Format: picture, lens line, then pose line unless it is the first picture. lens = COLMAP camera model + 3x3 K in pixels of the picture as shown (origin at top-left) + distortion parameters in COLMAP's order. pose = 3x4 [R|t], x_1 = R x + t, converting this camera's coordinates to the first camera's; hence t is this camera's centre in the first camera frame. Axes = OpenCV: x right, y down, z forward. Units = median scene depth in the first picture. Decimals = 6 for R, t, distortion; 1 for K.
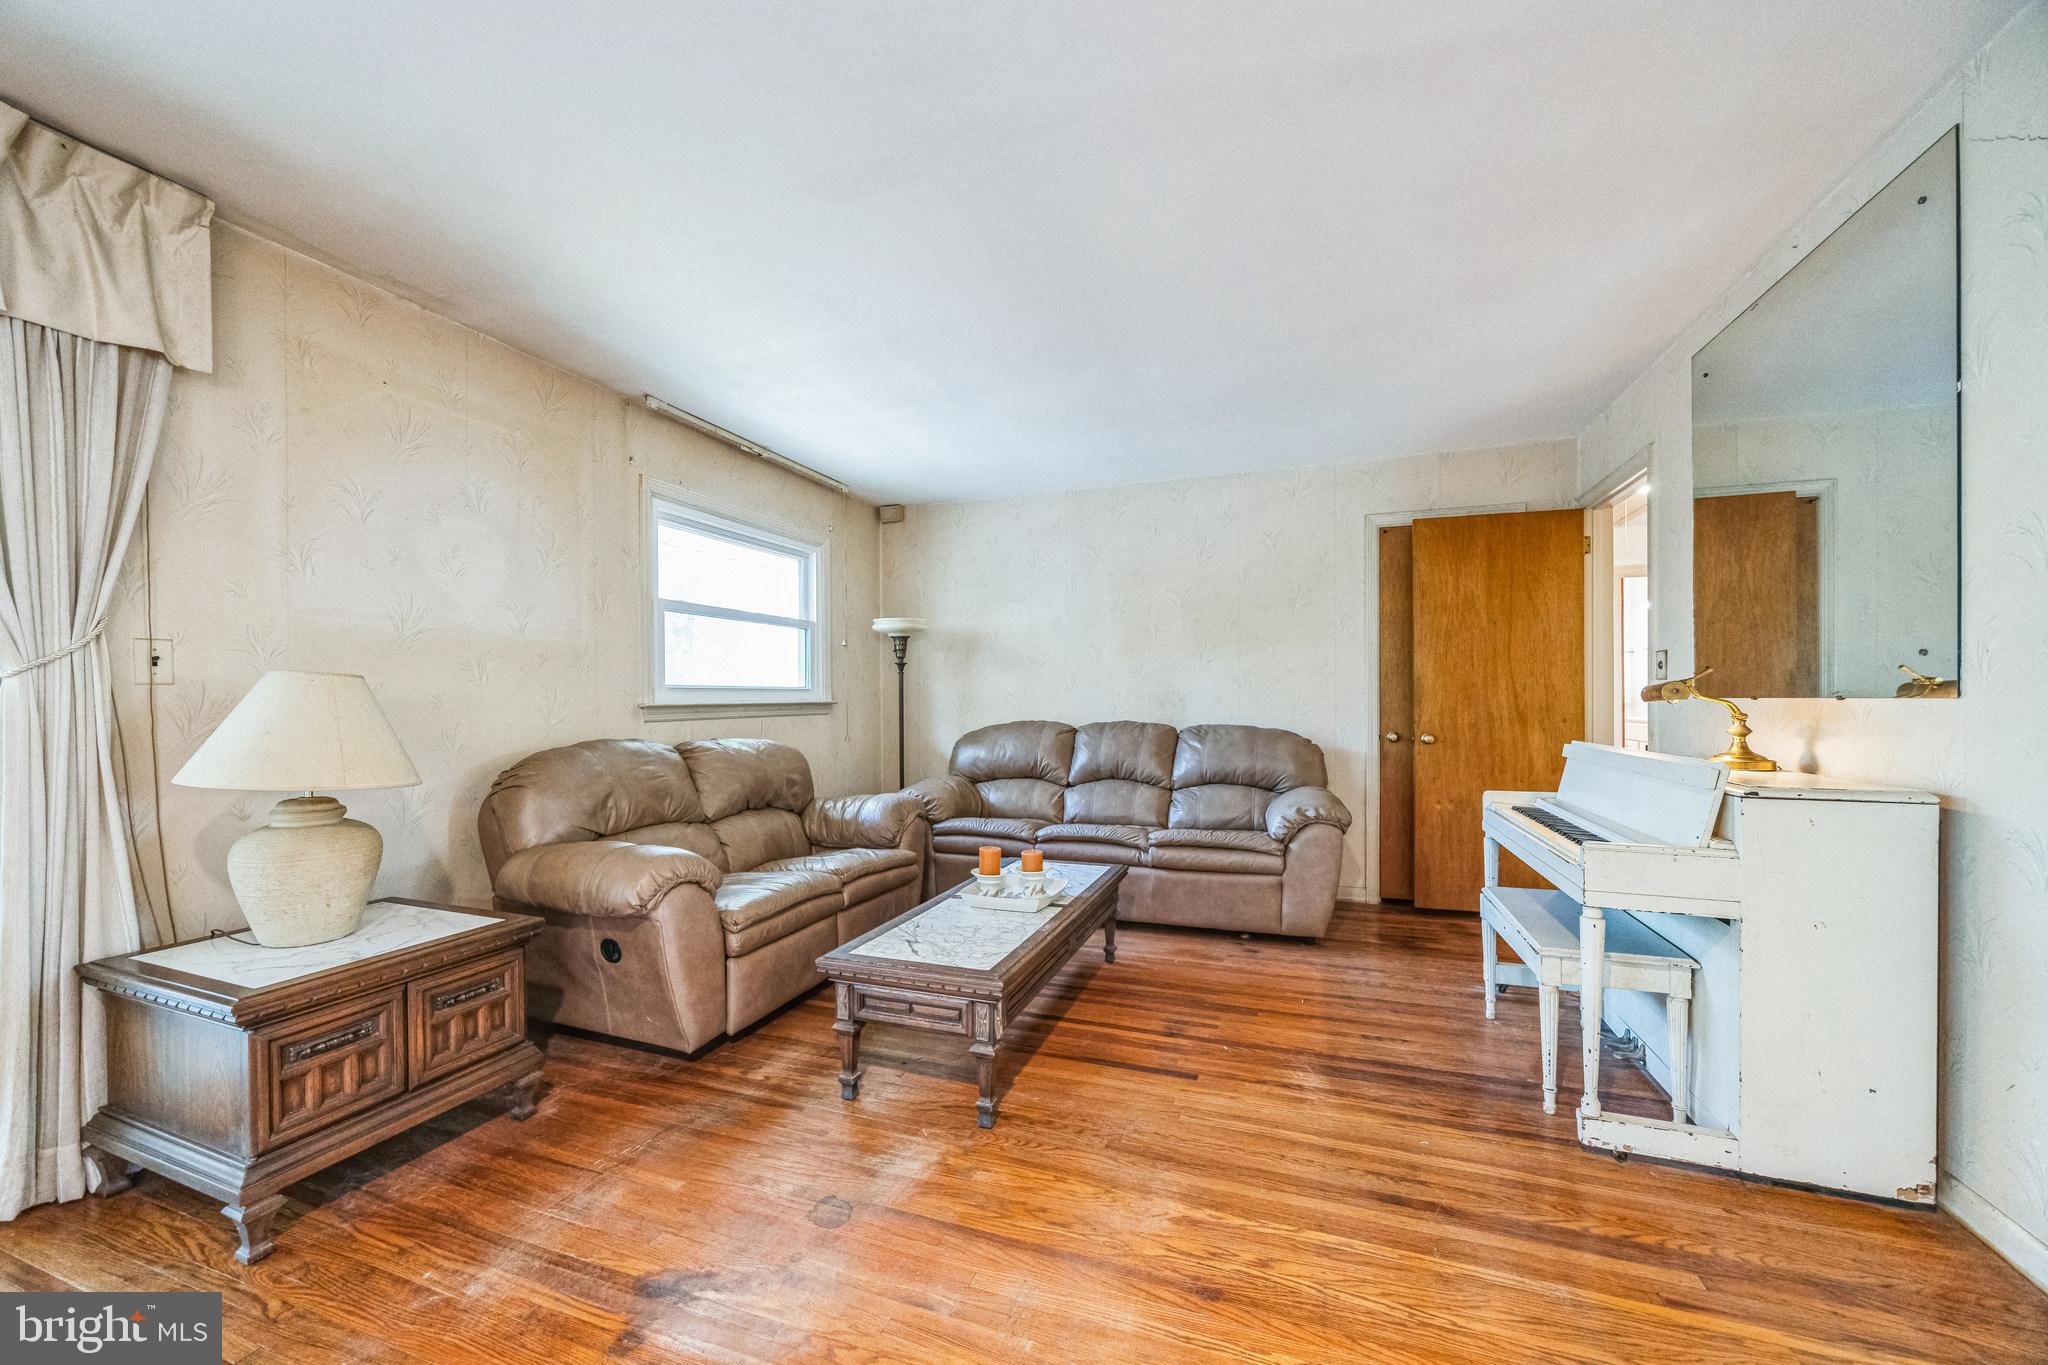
lens RADIAL K [[779.6, 0, 1019.9], [0, 779.6, 702.5], [0, 0, 1]] dist [0.000698, -0.001372]
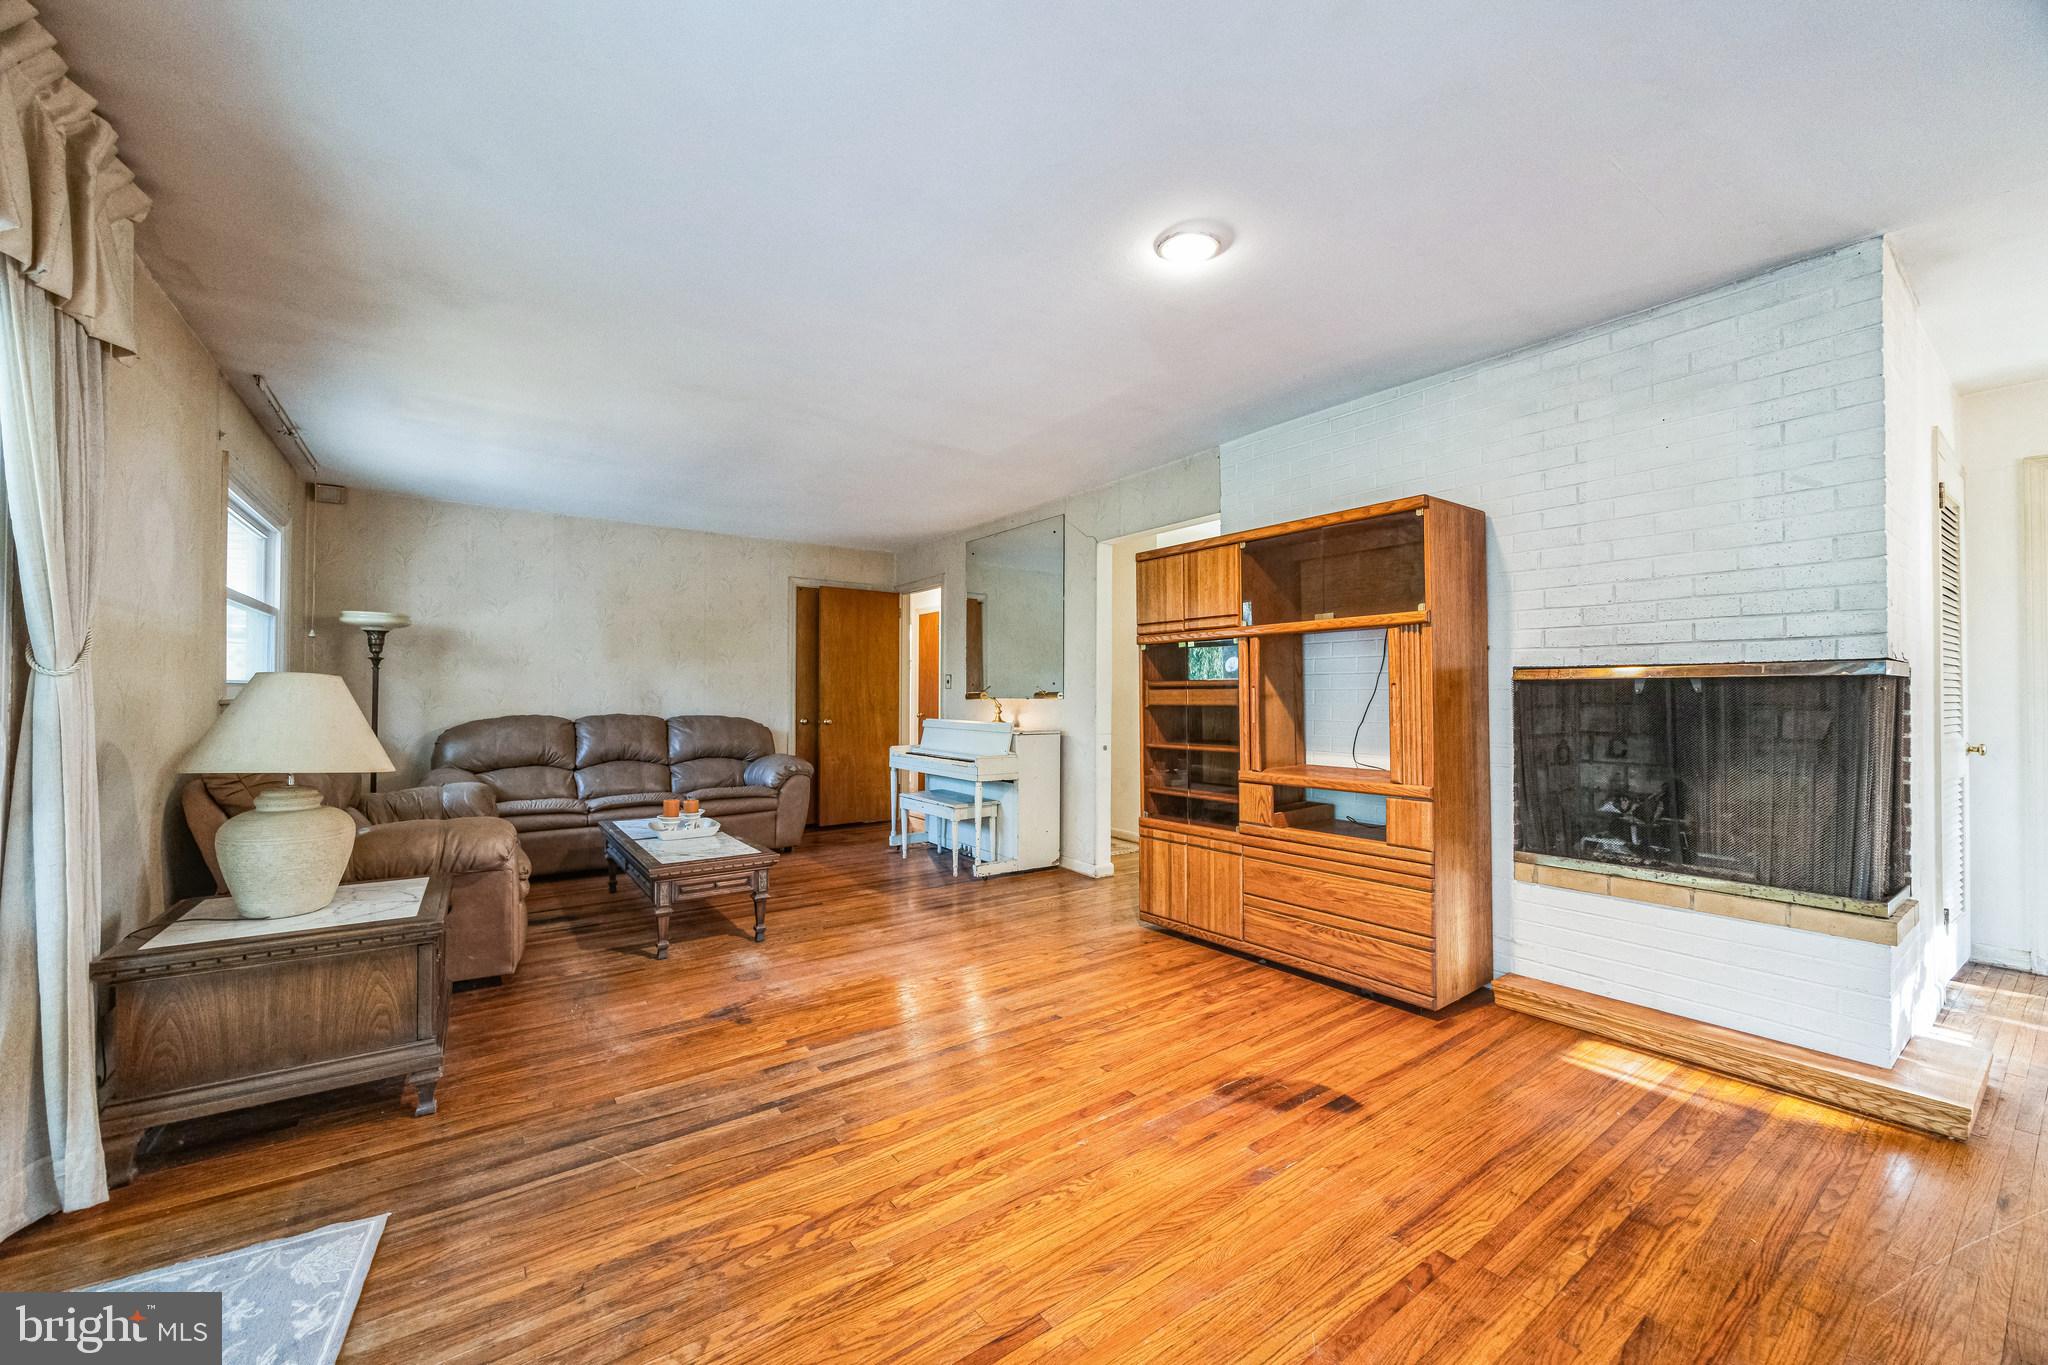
lens RADIAL K [[779.6, 0, 1024.5], [0, 779.6, 691.5], [0, 0, 1]] dist [0.000698, -0.001372]
pose [[0.554129, 0.008001, 0.832392, -0.675630], [-0.003094, 0.999967, -0.007552, -0.005848], [-0.832425, 0.001609, 0.554135, -0.272706]]
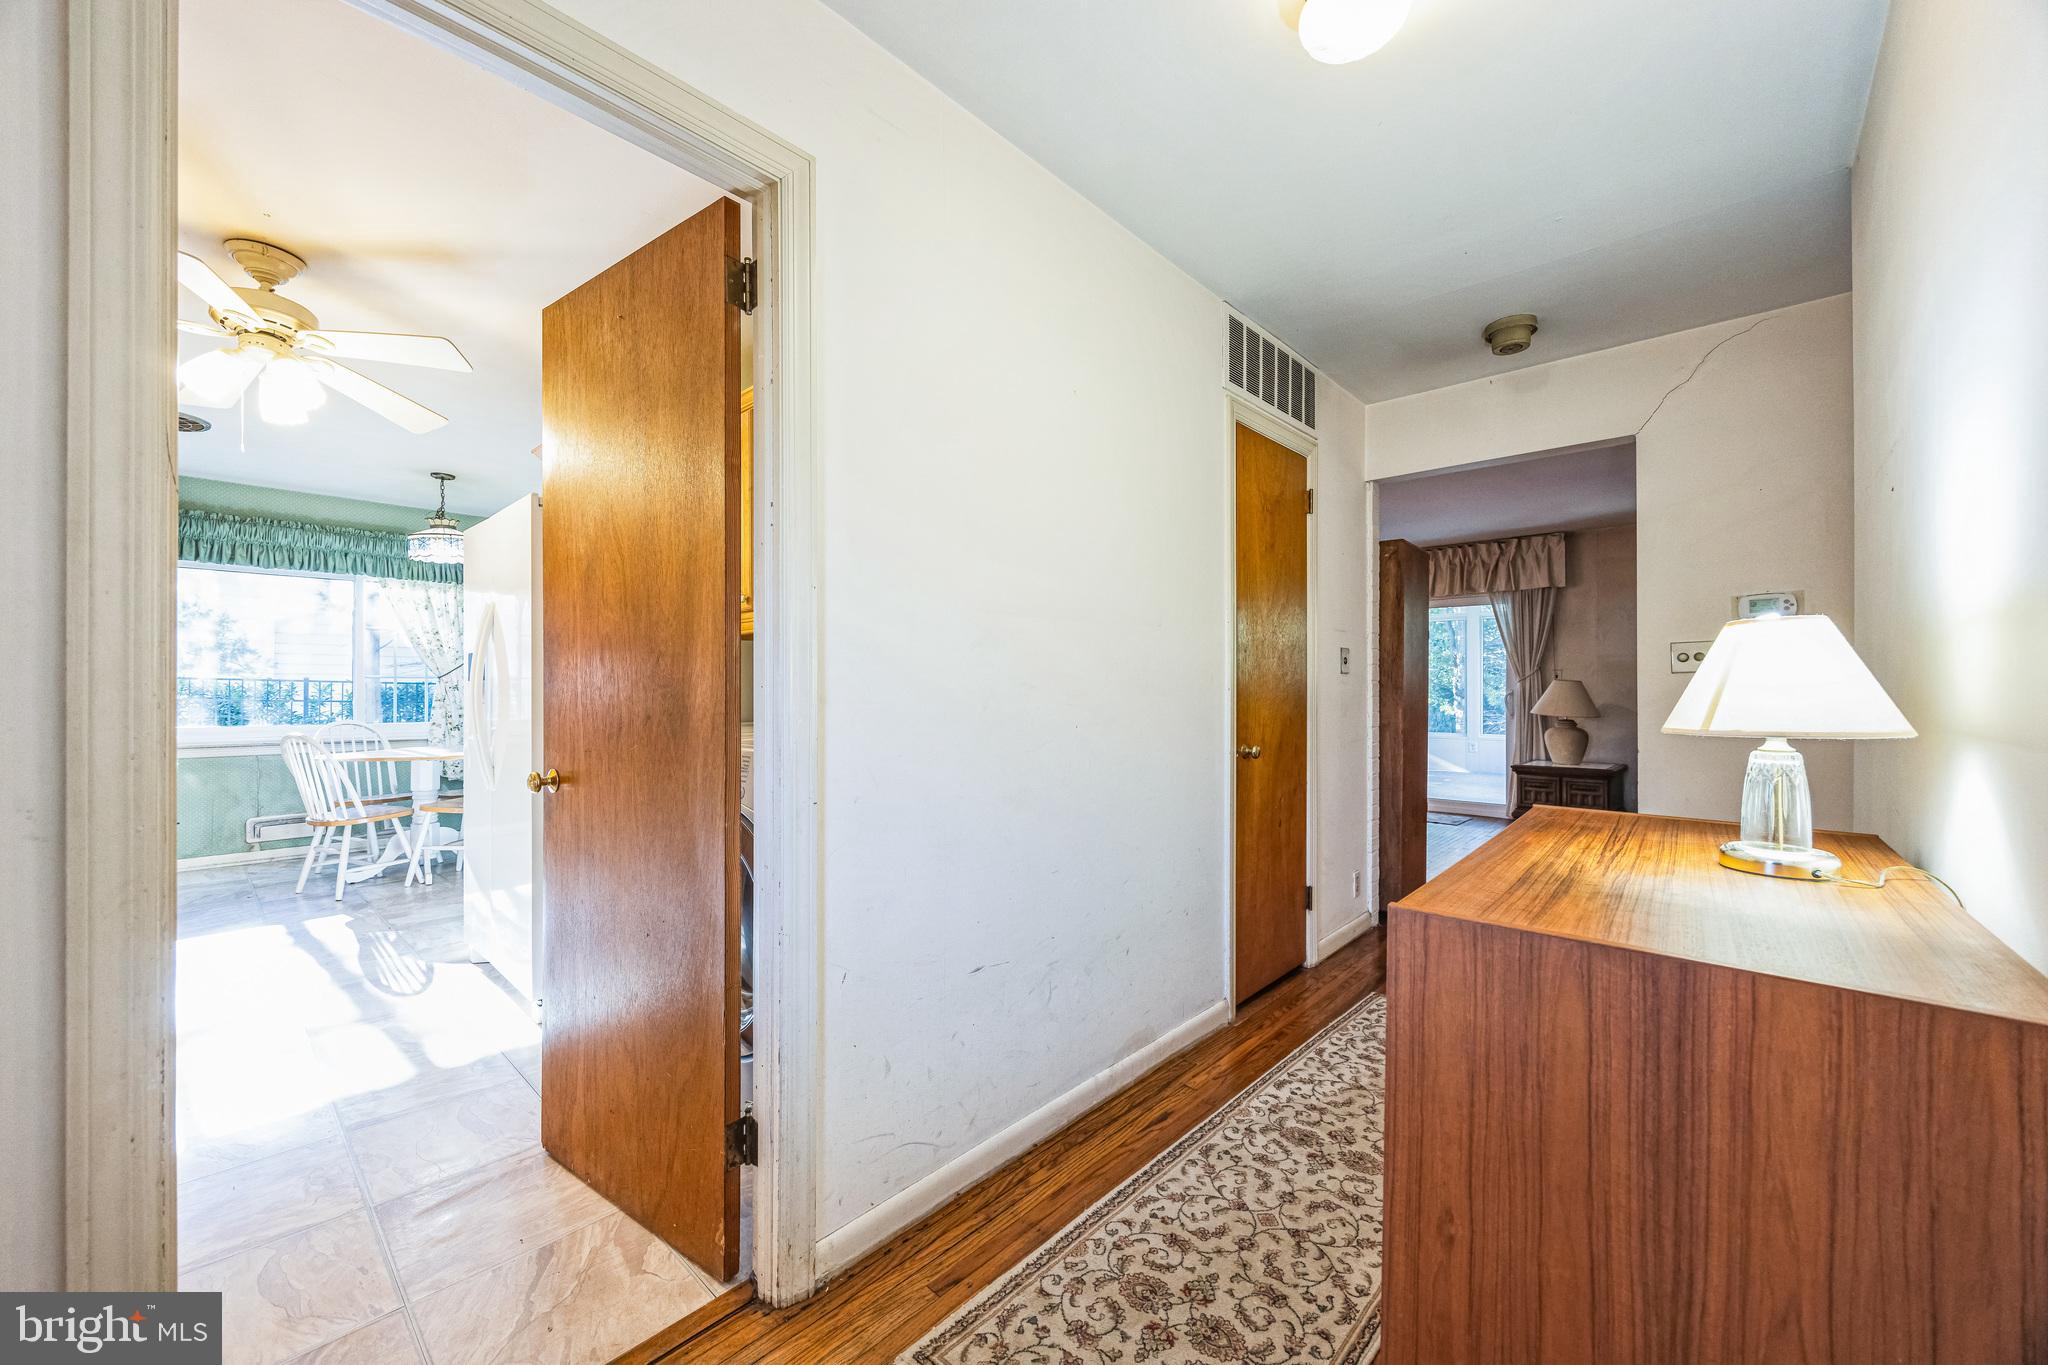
lens RADIAL K [[779.6, 0, 1026.5], [0, 779.6, 685.9], [0, 0, 1]] dist [0.000698, -0.001372]
pose [[-0.368398, 0.002307, -0.929665, 1.570824], [0.001314, 0.999997, 0.001961, -0.013513], [0.929667, -0.000499, -0.368400, 0.070683]]
